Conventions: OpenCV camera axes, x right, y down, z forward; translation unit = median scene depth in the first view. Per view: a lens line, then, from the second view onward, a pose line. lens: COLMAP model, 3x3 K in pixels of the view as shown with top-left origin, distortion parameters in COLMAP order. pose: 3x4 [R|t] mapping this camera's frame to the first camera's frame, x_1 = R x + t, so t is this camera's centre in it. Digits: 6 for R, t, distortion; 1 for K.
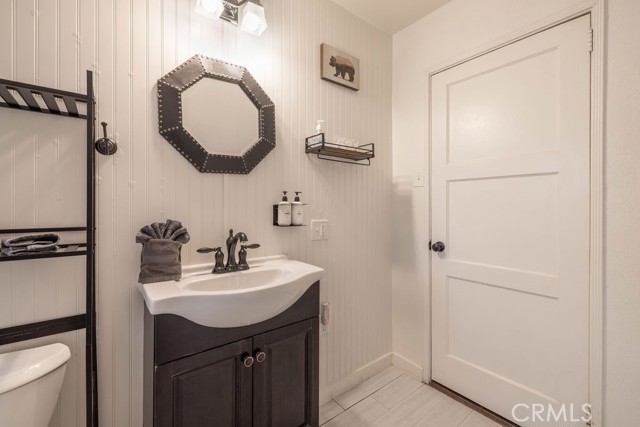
lens RADIAL K [[278.3, 0, 301.8], [0, 278.3, 207.2], [0, 0, 1]] dist [-0.000127, 0.000180]
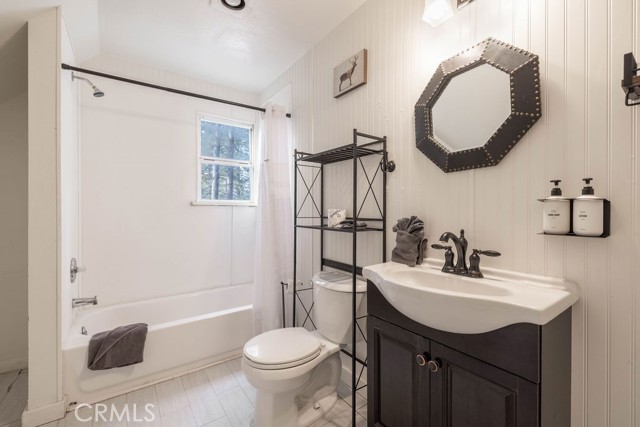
lens RADIAL K [[283.6, 0, 331.4], [0, 283.6, 211.8], [0, 0, 1]] dist [0.001767, 0.000265]
pose [[0.004566, 0.008594, -0.999953, 0.689819], [-0.000333, 0.999963, 0.008593, 0.012323], [0.999990, 0.000294, 0.004569, 0.559304]]
